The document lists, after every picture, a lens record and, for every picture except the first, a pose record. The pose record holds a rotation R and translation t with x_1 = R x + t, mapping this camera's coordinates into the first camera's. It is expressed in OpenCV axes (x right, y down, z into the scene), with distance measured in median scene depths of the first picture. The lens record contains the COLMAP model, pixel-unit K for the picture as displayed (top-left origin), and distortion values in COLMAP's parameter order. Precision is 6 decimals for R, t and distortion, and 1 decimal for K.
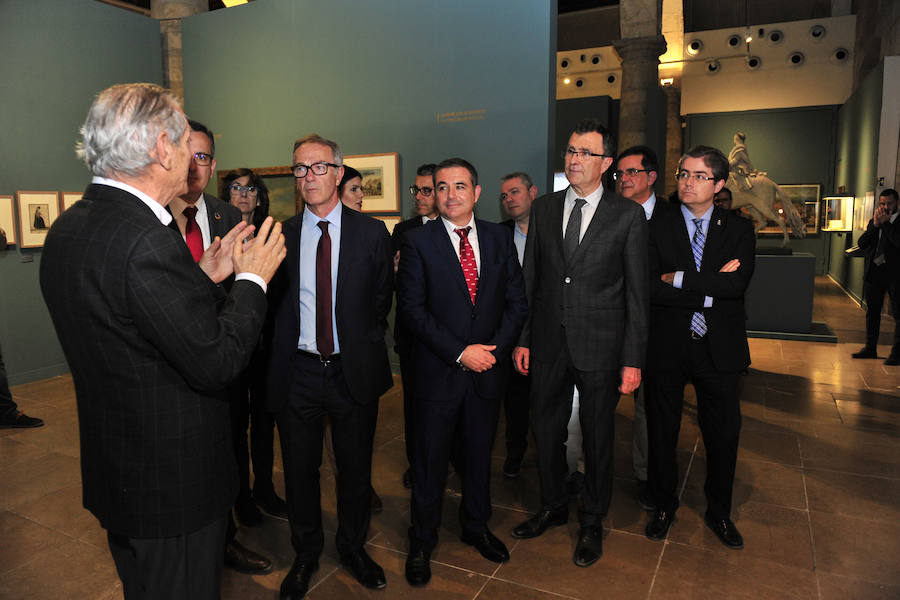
lens RADIAL K [[619.9, 0, 443.4], [0, 619.9, 297.2], [0, 0, 1]] dist [-0.041226, -0.001474]
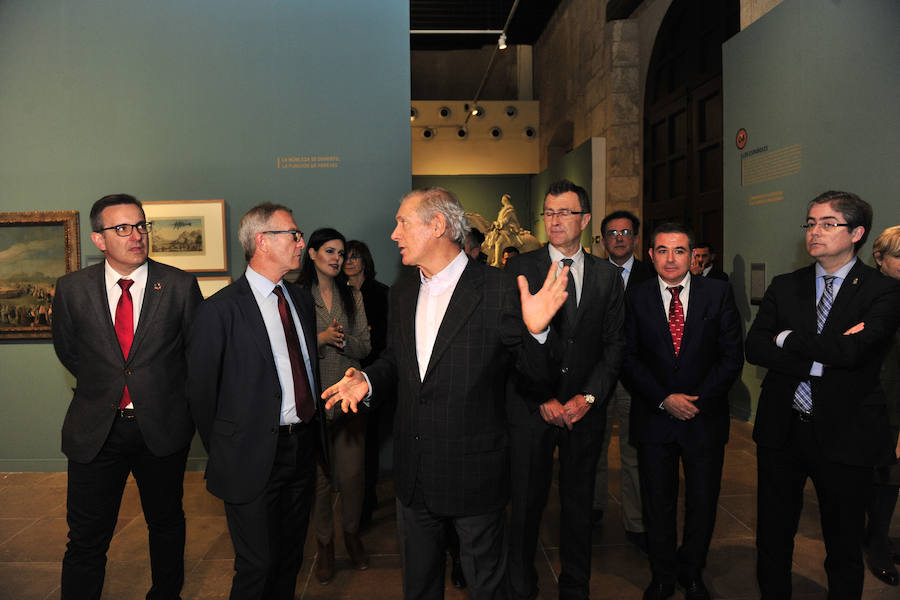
lens RADIAL K [[619.9, 0, 443.4], [0, 619.9, 297.2], [0, 0, 1]] dist [-0.041226, -0.001474]
pose [[0.885361, -0.027397, 0.464097, -0.195067], [0.067750, 0.995208, -0.070498, -0.024971], [-0.459942, 0.093859, 0.882974, 0.141005]]
